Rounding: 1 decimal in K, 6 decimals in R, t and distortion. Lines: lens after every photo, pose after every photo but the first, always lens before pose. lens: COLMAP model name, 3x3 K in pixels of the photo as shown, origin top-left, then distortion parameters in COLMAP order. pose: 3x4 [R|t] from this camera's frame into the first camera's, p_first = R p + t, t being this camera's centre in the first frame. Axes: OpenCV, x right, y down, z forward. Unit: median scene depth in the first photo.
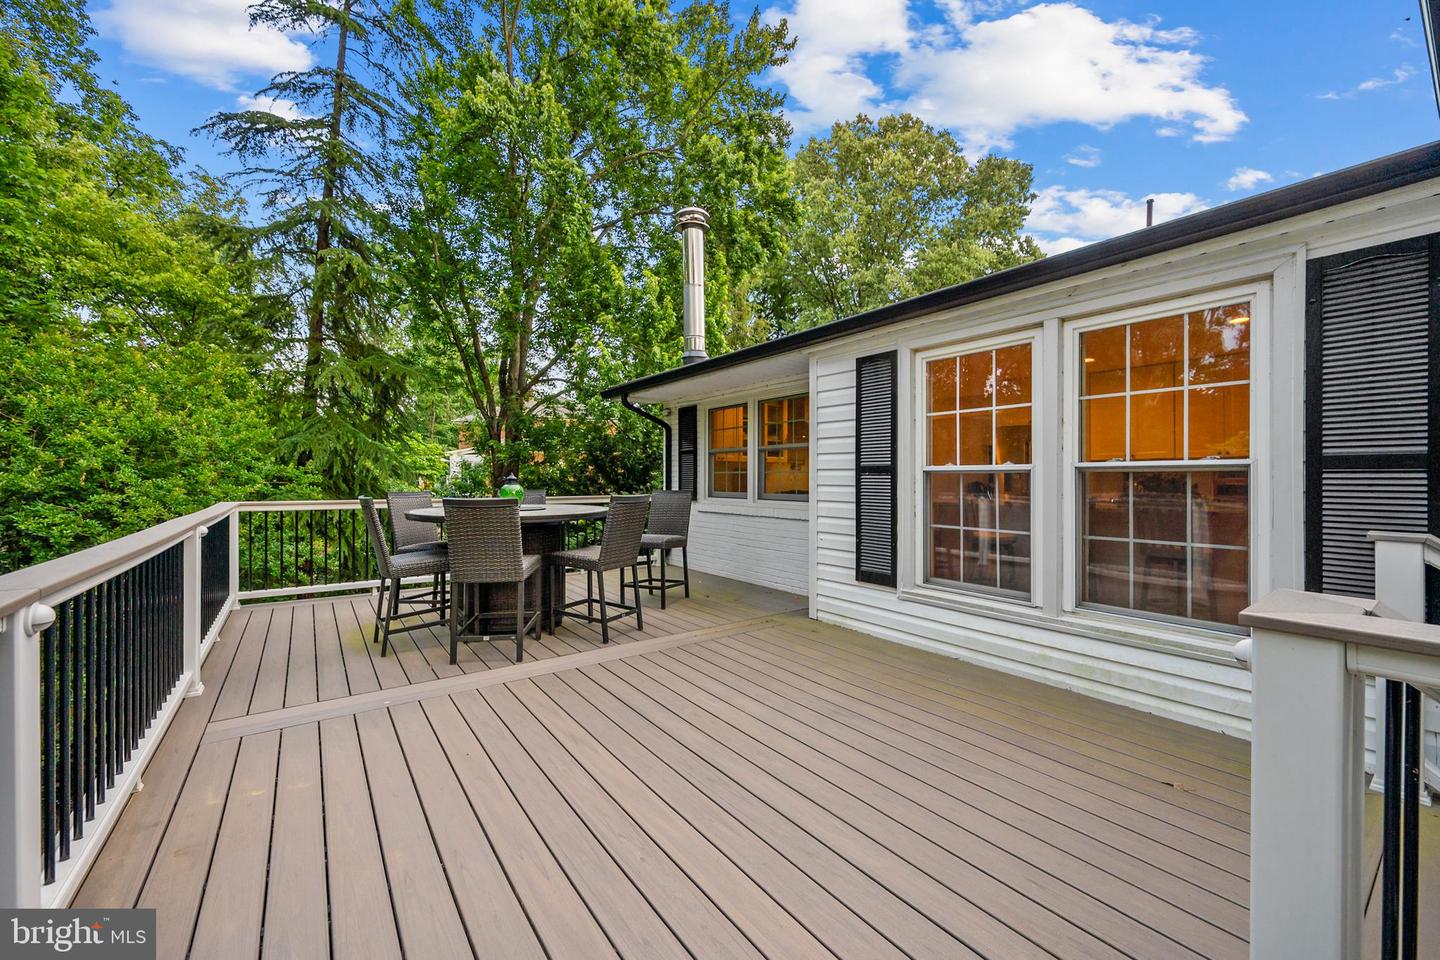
lens RADIAL K [[573.1, 0, 722.4], [0, 573.1, 476.7], [0, 0, 1]] dist [0.000492, 0.000558]
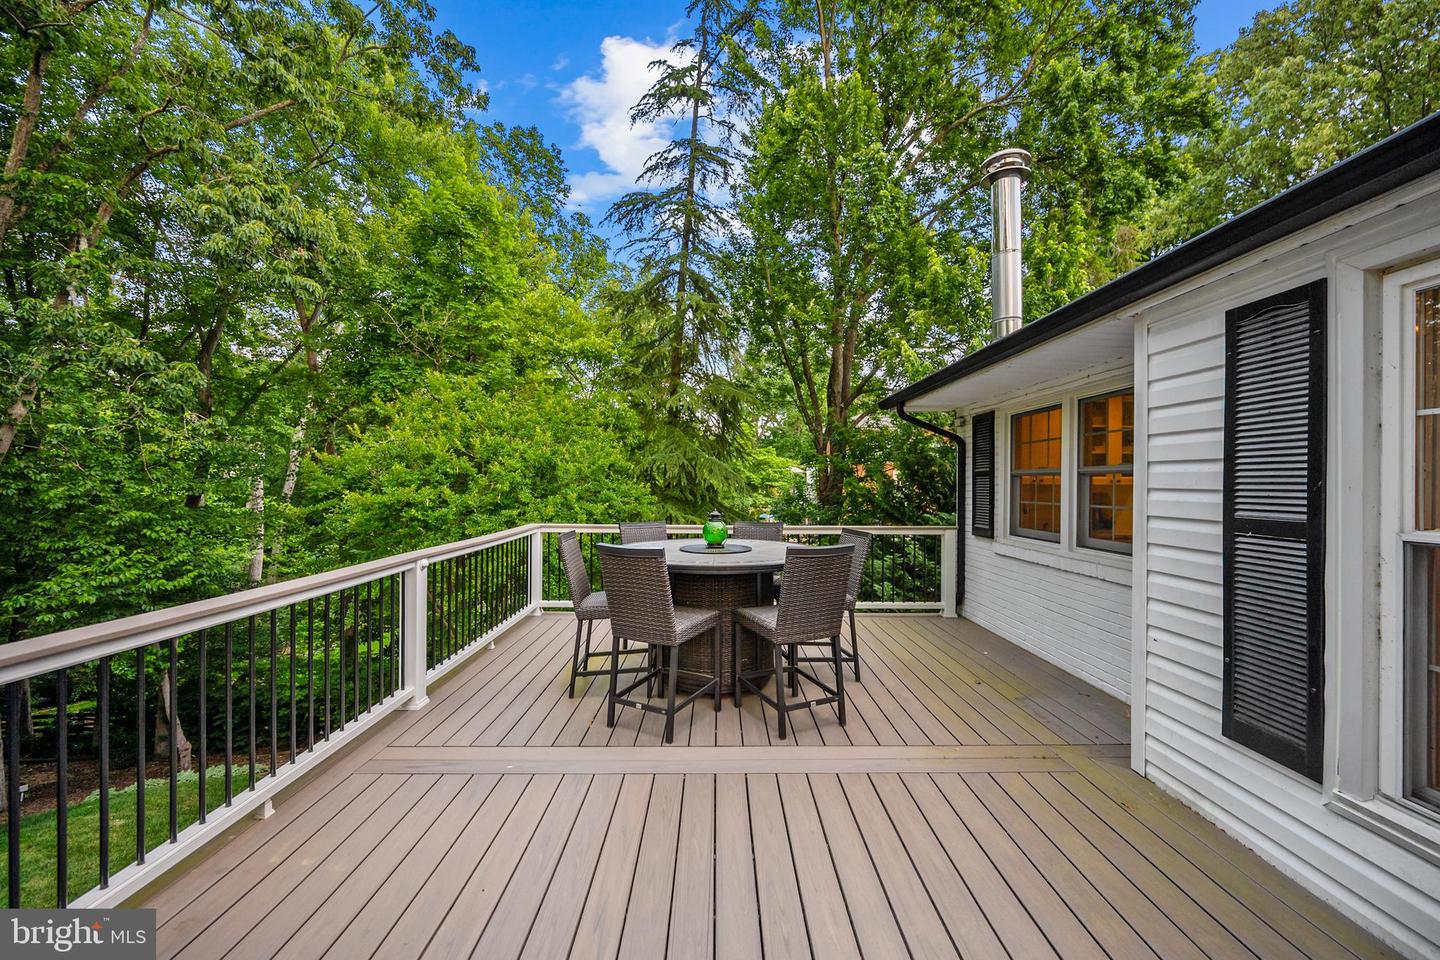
lens RADIAL K [[573.1, 0, 720.2], [0, 573.1, 484.7], [0, 0, 1]] dist [0.000492, 0.000558]
pose [[0.813738, 0.003597, -0.581220, 0.084676], [-0.002915, 0.999994, 0.002107, -0.024854], [0.581224, -0.000020, 0.813743, 0.158427]]
